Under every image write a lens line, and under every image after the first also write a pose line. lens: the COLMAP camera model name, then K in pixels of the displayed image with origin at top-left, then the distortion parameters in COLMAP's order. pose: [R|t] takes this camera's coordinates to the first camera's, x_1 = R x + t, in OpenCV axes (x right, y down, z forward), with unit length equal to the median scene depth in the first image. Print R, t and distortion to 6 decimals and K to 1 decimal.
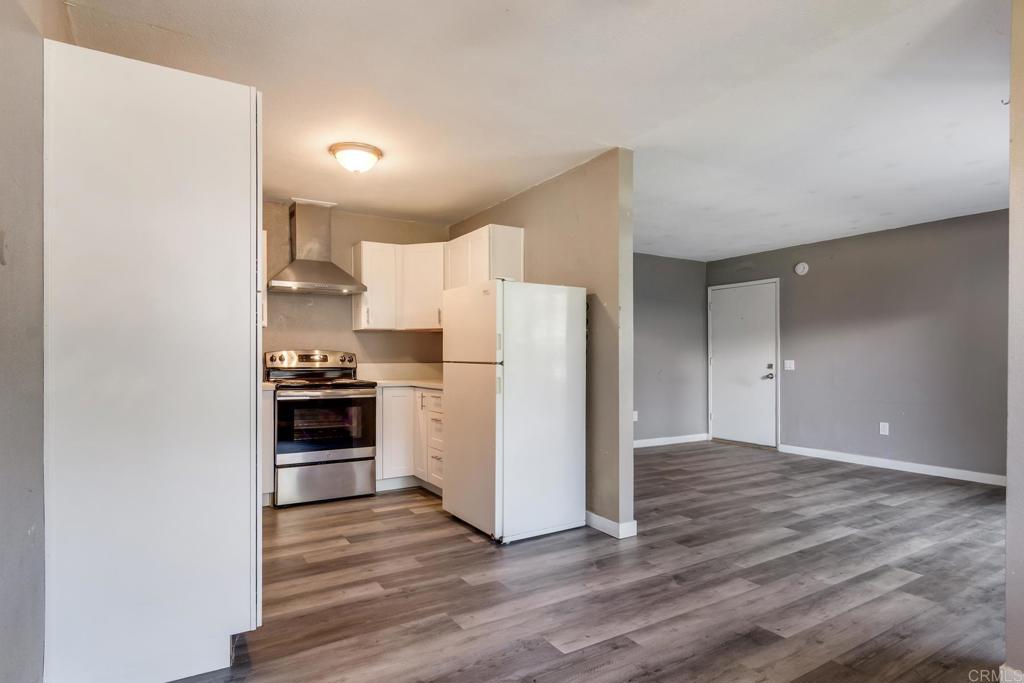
lens RADIAL K [[538.9, 0, 487.6], [0, 538.9, 360.0], [0, 0, 1]] dist [-0.020794, -0.001311]
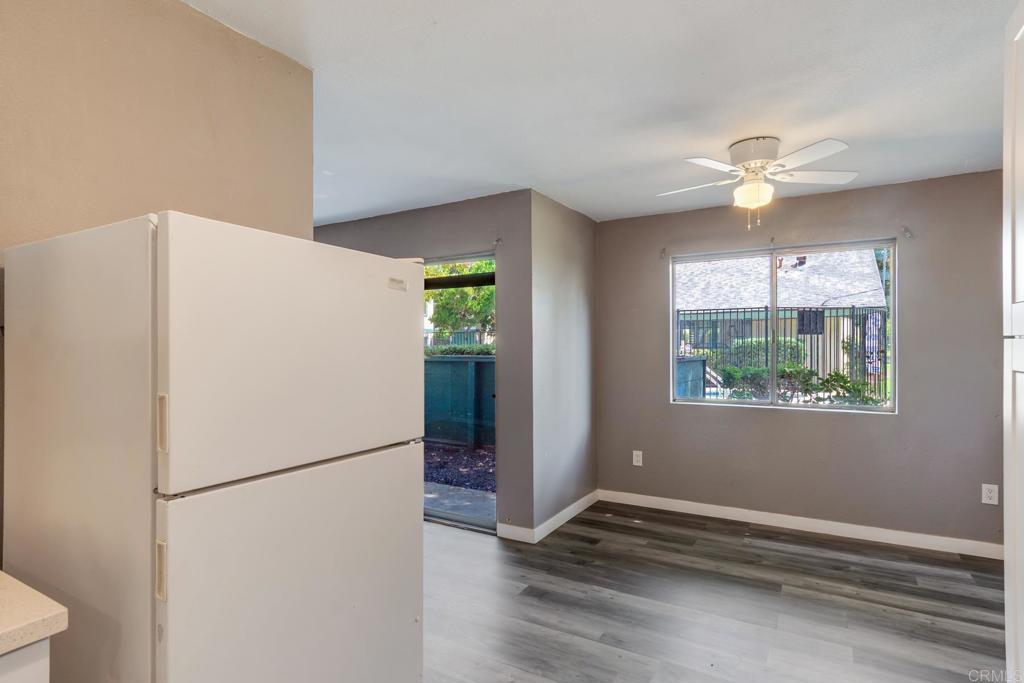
lens RADIAL K [[546.2, 0, 499.0], [0, 546.2, 345.3], [0, 0, 1]] dist [-0.010900, -0.000526]
pose [[-0.484289, 0.000240, 0.874908, -0.318067], [0.004486, 0.999988, 0.002208, -0.056132], [-0.874897, 0.004994, -0.484284, 0.844286]]
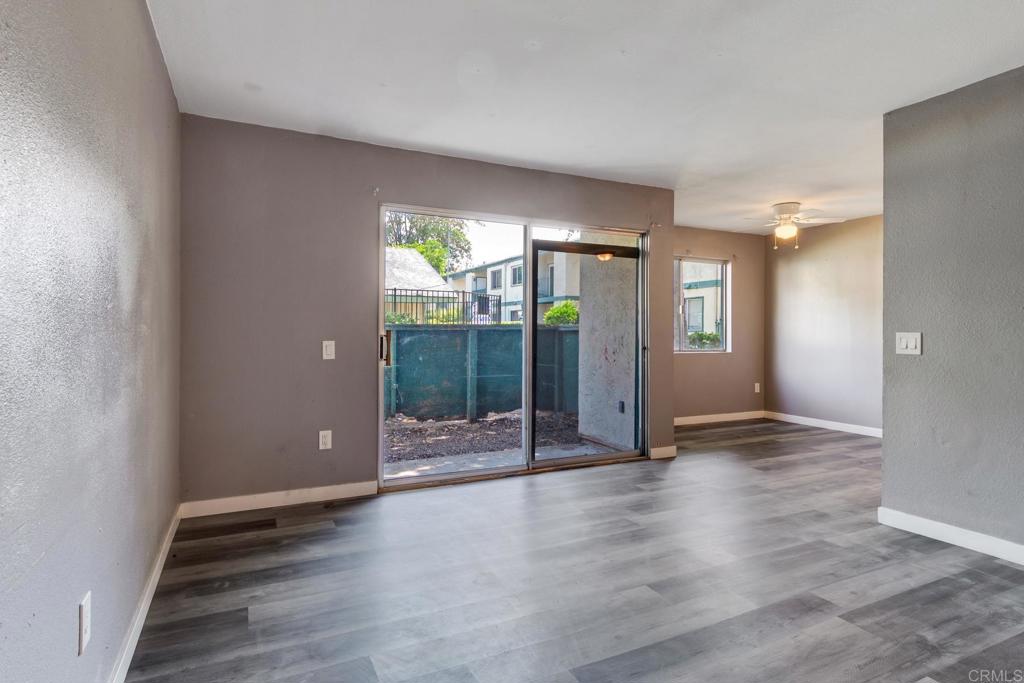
lens RADIAL K [[539.2, 0, 501.5], [0, 539.2, 324.4], [0, 0, 1]] dist [0.001993, -0.000936]
pose [[-0.997519, -0.003965, 0.070293, 0.663134], [-0.004763, 0.999926, -0.011192, -0.005151], [-0.070243, -0.011499, -0.997464, 1.518362]]
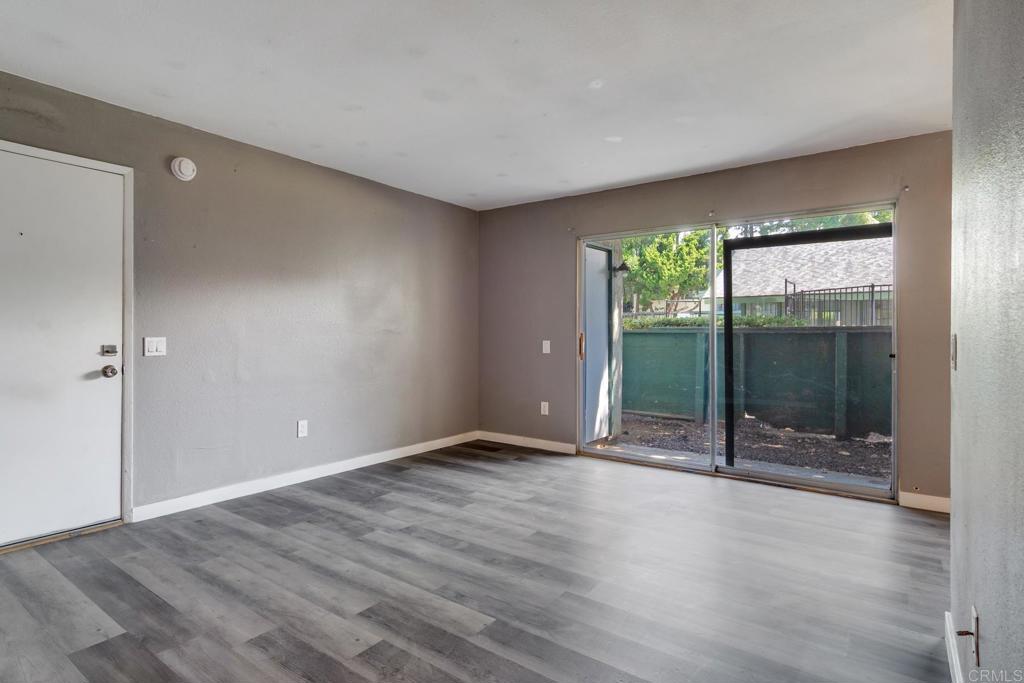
lens RADIAL K [[535.4, 0, 493.9], [0, 535.4, 331.9], [0, 0, 1]] dist [0.005798, 0.000241]
pose [[-0.385400, -0.000365, 0.922749, -0.055699], [-0.001688, 0.999999, -0.000310, -0.006952], [-0.922748, -0.001677, -0.385400, 1.284952]]
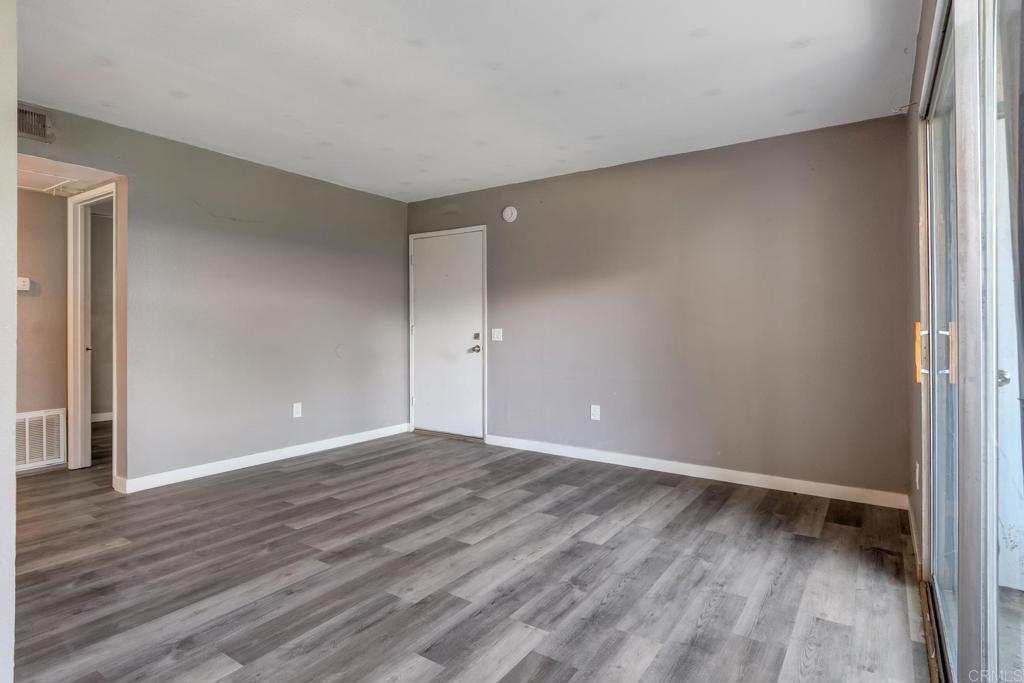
lens RADIAL K [[539.2, 0, 501.5], [0, 539.2, 324.4], [0, 0, 1]] dist [0.001993, -0.000936]
pose [[0.901208, 0.001819, 0.433382, 0.317934], [0.001163, 0.999977, -0.006615, -0.000931], [-0.433385, 0.006466, 0.901186, 0.392591]]
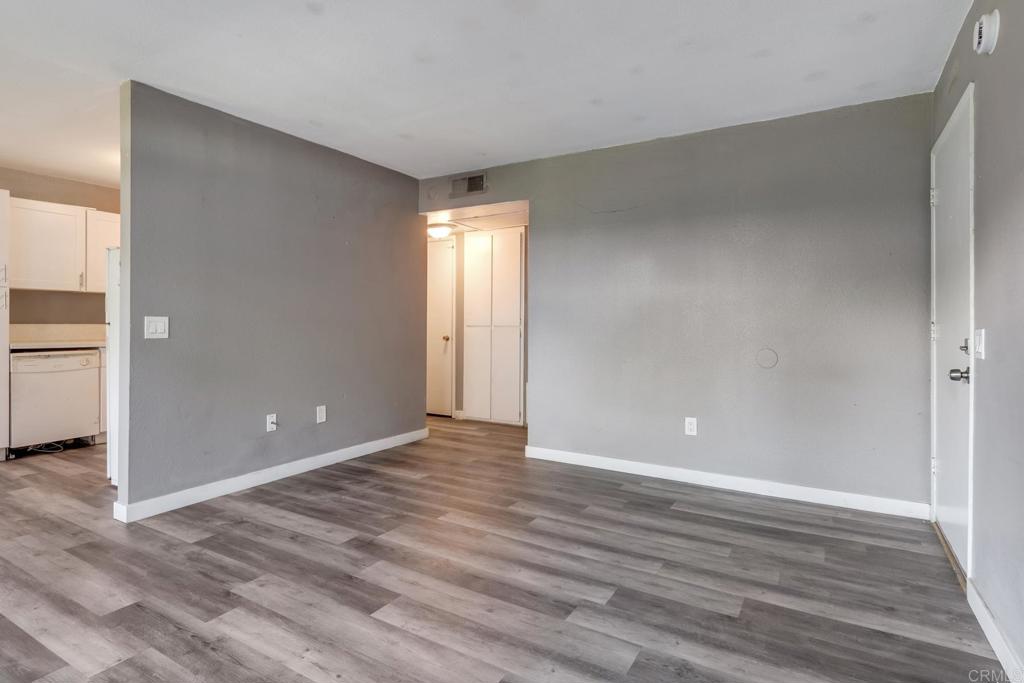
lens RADIAL K [[539.2, 0, 501.5], [0, 539.2, 324.4], [0, 0, 1]] dist [0.001993, -0.000936]
pose [[0.485052, 0.006495, -0.874461, 1.010086], [-0.008771, 0.999958, 0.002562, -0.000723], [0.874441, 0.006427, 0.485089, 0.841663]]
